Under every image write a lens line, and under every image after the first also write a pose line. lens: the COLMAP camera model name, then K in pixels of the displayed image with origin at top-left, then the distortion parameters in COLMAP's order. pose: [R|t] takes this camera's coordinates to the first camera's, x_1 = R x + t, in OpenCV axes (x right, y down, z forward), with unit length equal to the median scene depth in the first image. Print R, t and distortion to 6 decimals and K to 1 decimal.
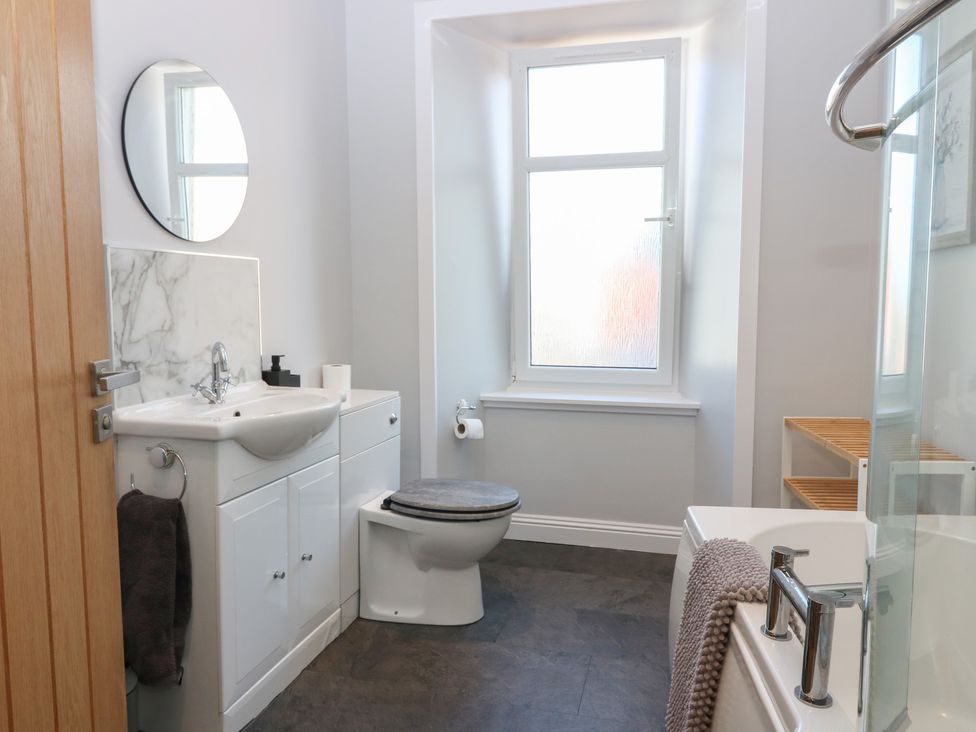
lens RADIAL K [[709.4, 0, 502.0], [0, 709.4, 351.0], [0, 0, 1]] dist [0.059325, -0.031108]
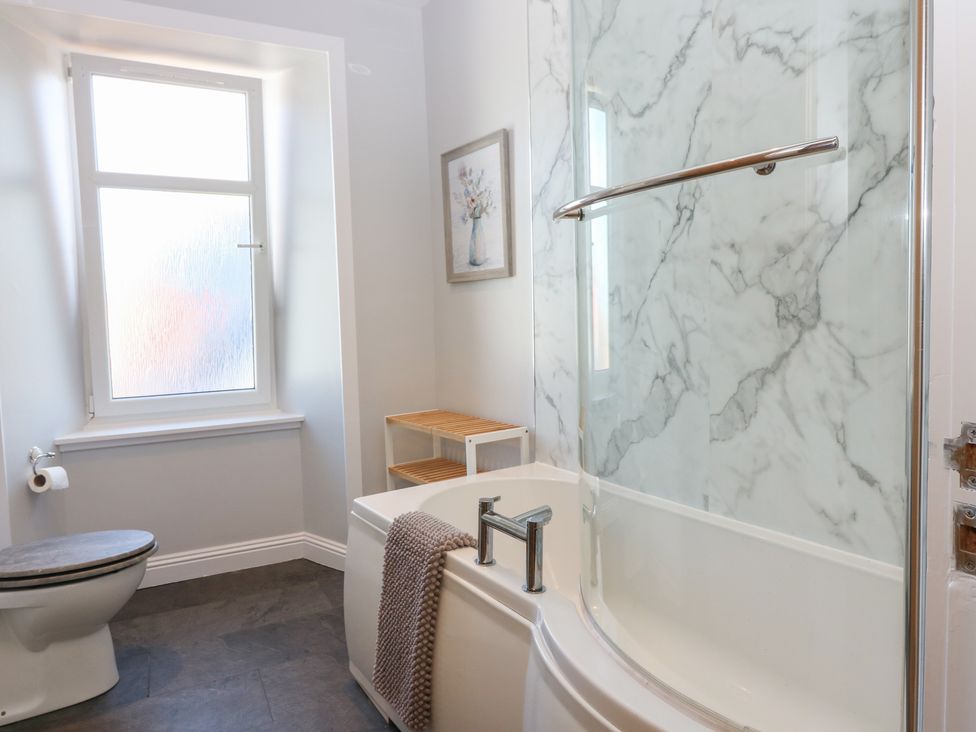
lens RADIAL K [[709.4, 0, 502.0], [0, 709.4, 351.0], [0, 0, 1]] dist [0.059325, -0.031108]
pose [[0.731235, -0.057234, 0.679720, -0.267903], [0.078590, 0.996907, -0.000605, -0.000914], [-0.677583, 0.053862, 0.733471, -0.015552]]
